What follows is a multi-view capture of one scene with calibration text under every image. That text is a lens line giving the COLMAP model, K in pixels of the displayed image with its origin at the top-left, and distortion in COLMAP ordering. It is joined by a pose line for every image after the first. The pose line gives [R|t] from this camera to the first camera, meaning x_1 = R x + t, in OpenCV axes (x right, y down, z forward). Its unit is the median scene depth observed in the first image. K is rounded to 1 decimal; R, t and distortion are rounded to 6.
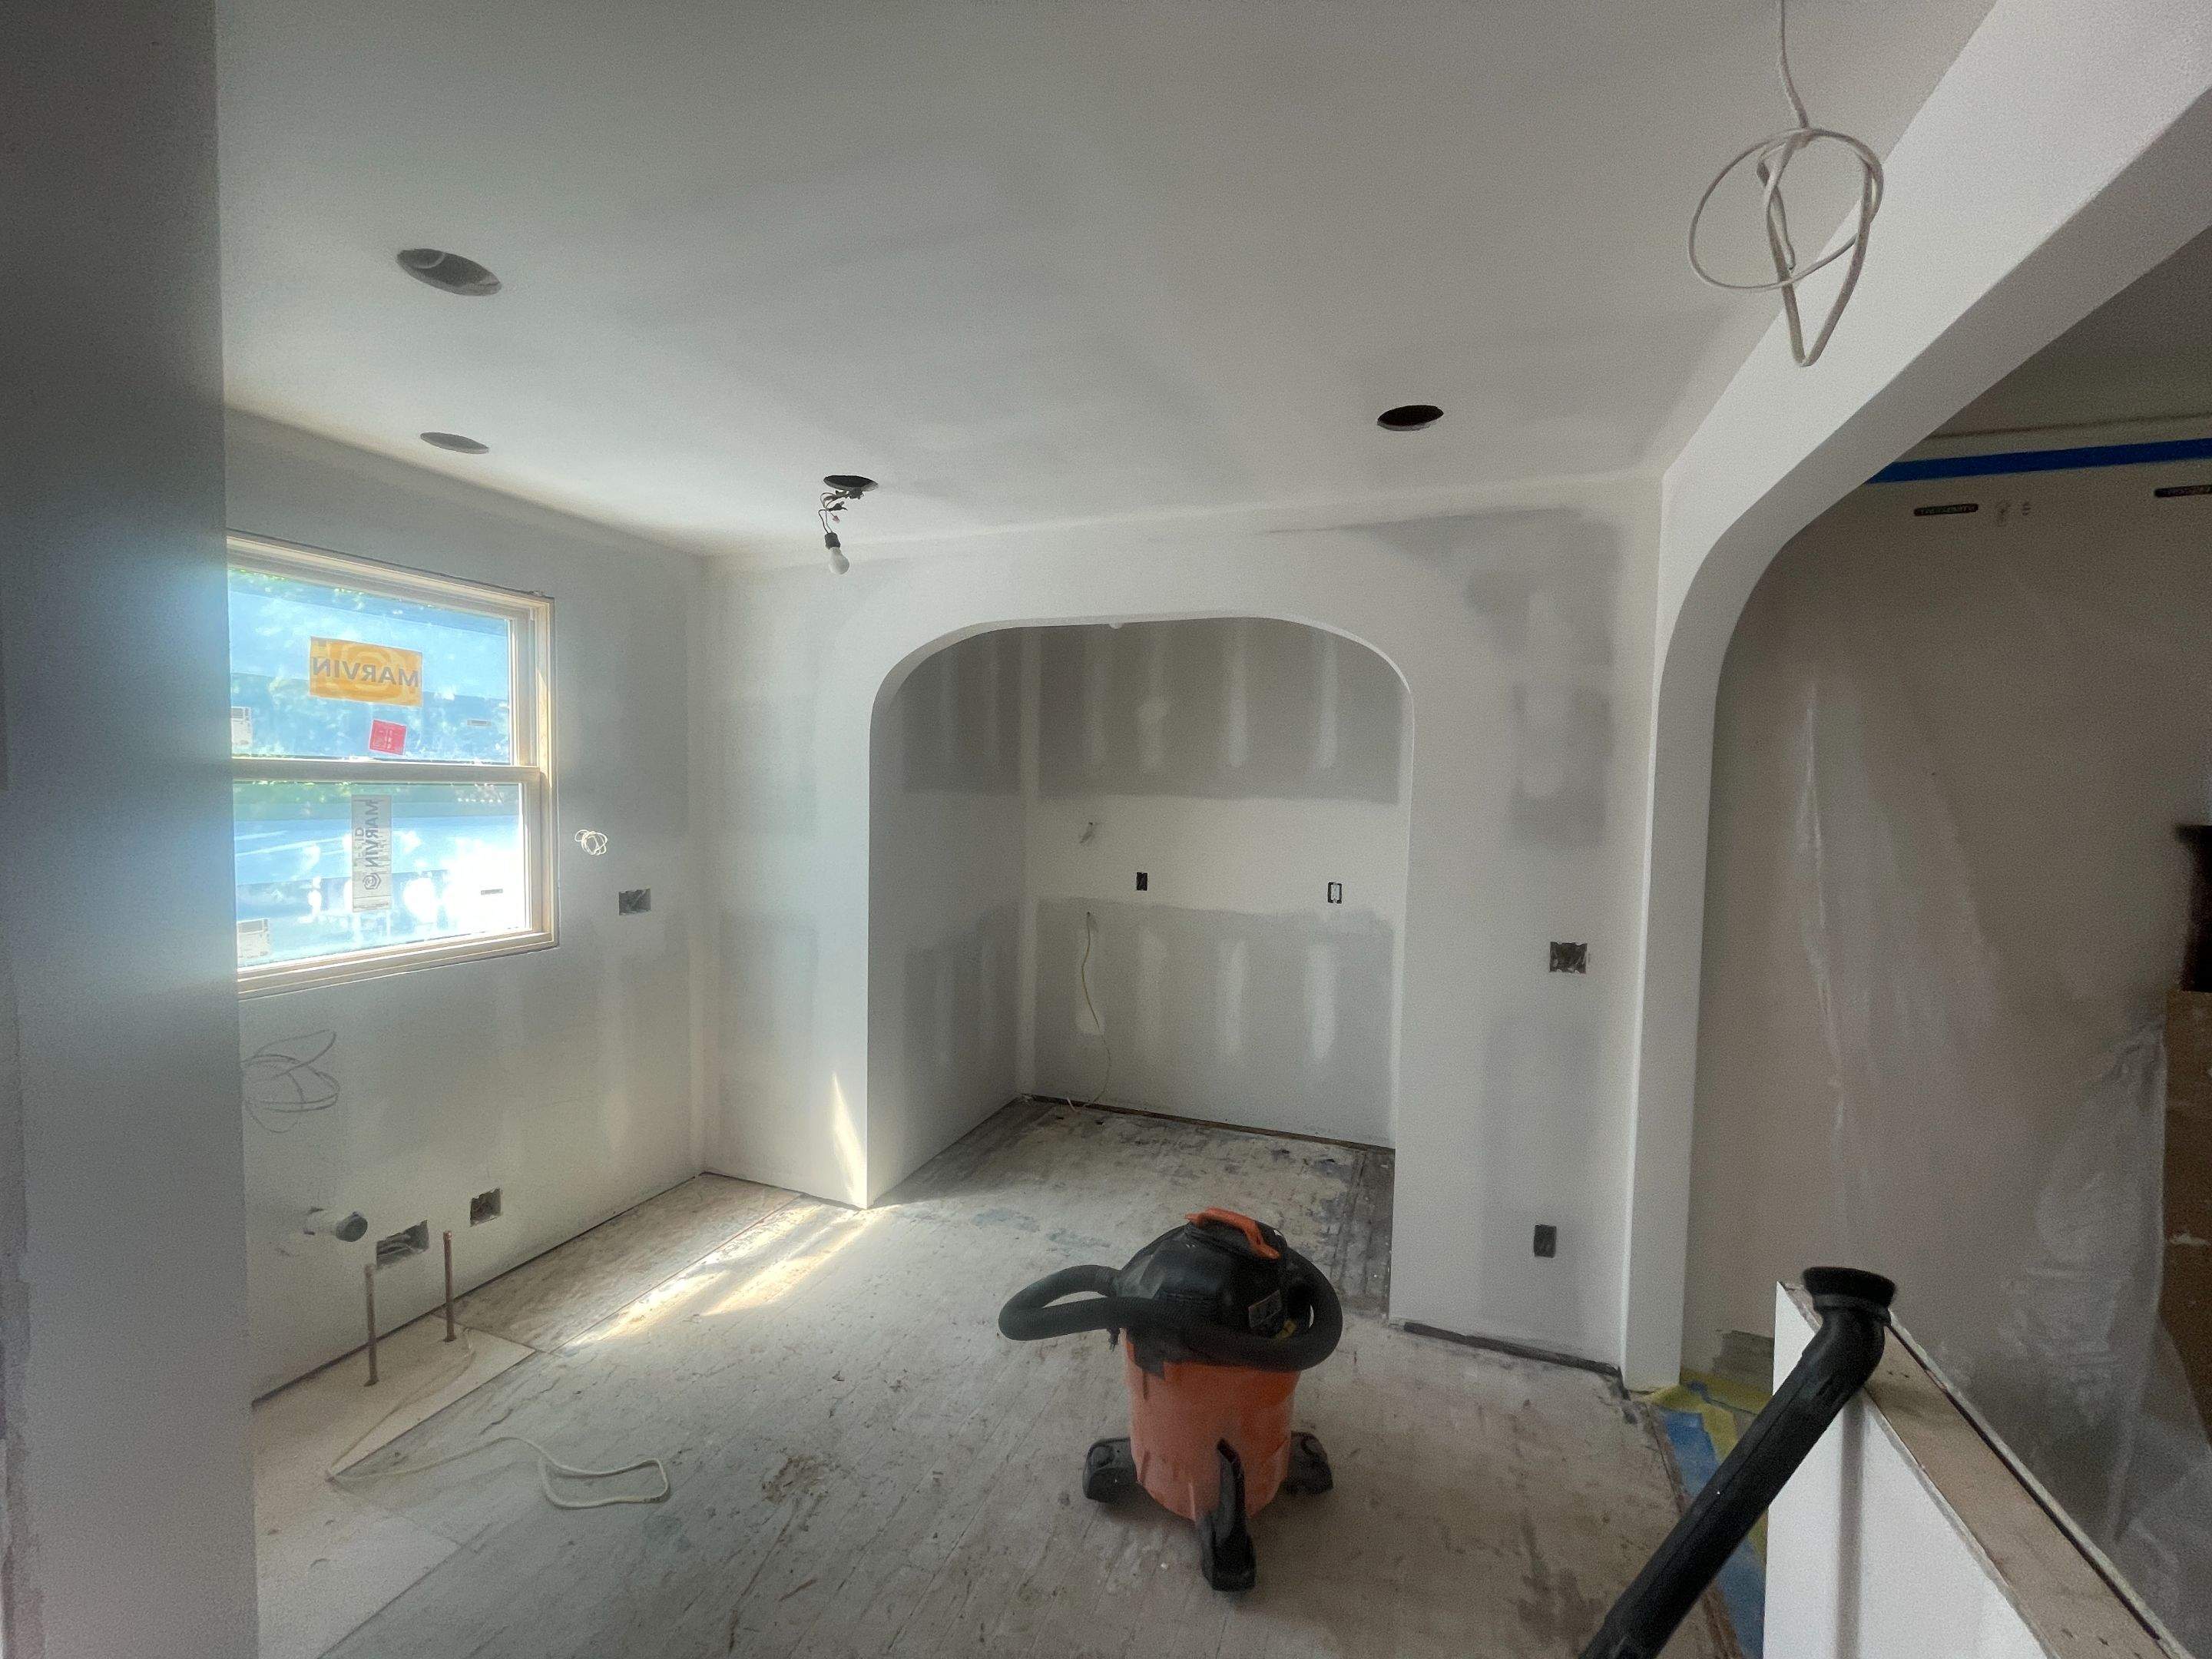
lens RADIAL K [[900.4, 0, 1109.3], [0, 900.4, 830.8], [0, 0, 1]] dist [-0.001443, 0.000087]
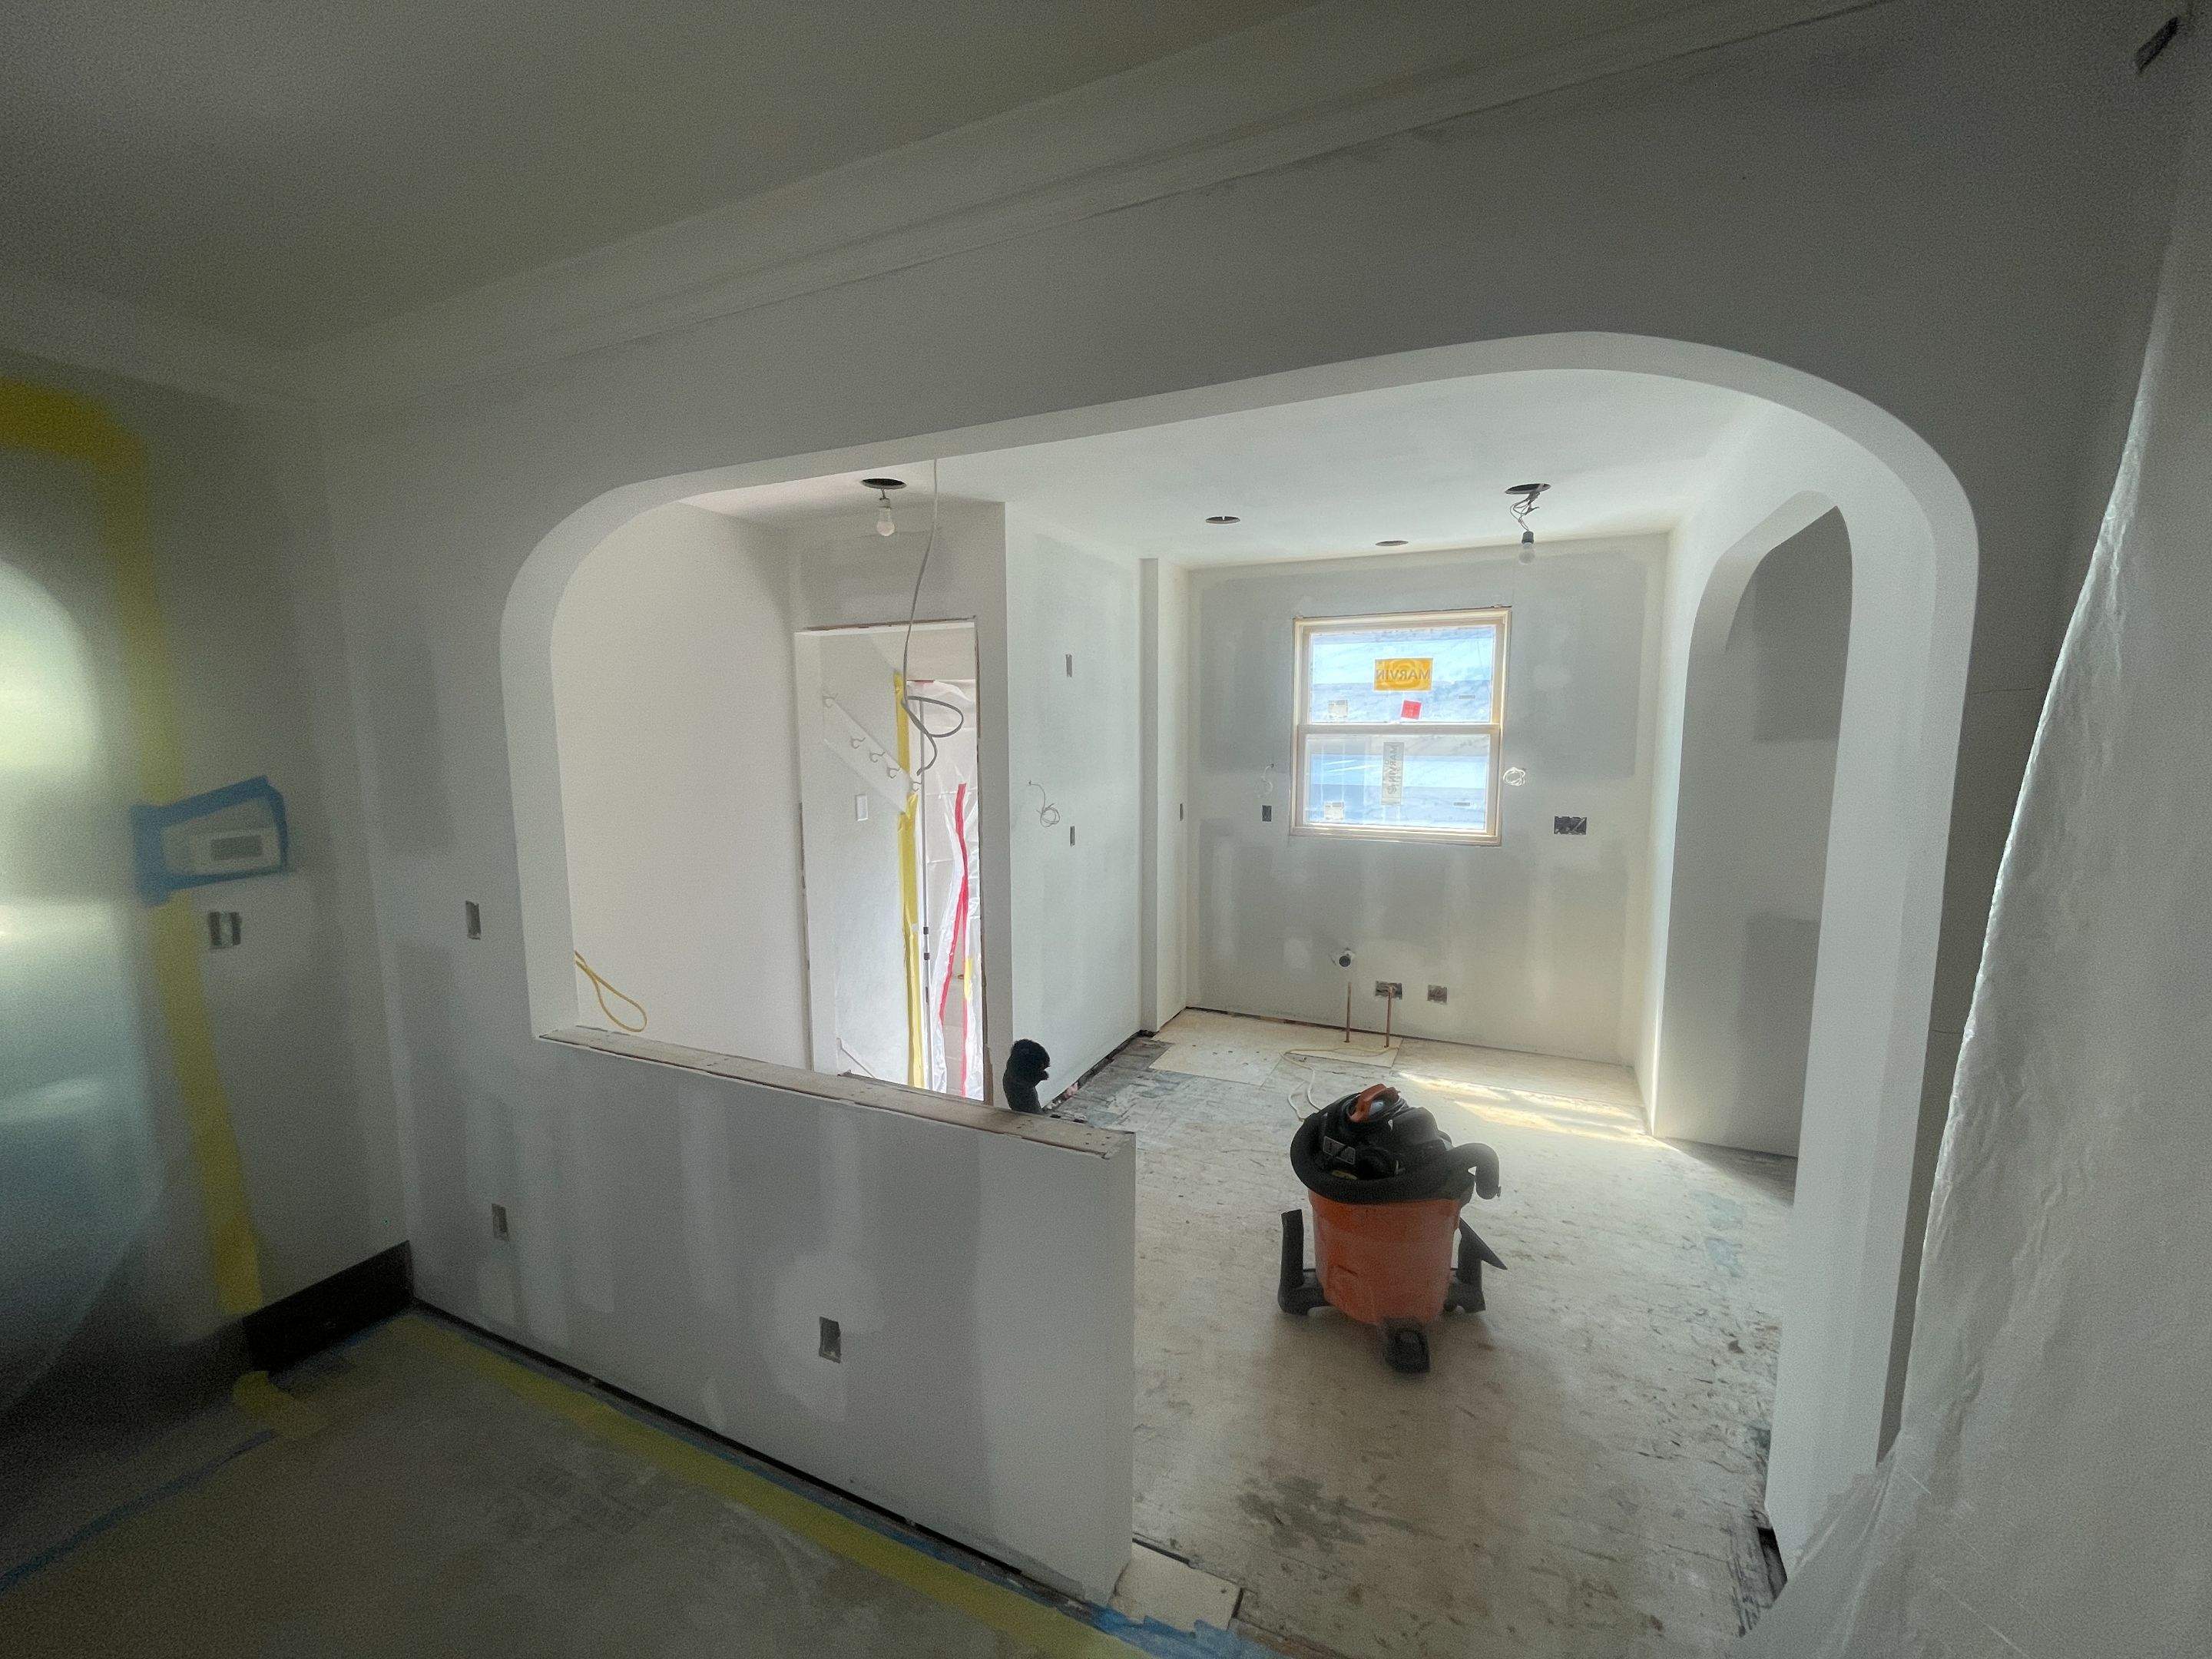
lens RADIAL K [[900.4, 0, 1109.6], [0, 900.4, 832.6], [0, 0, 1]] dist [-0.001443, 0.000087]
pose [[-0.078730, 0.101194, -0.991747, 0.988914], [-0.044729, 0.993474, 0.104921, -0.022101], [0.995892, 0.052620, -0.073690, 0.525717]]
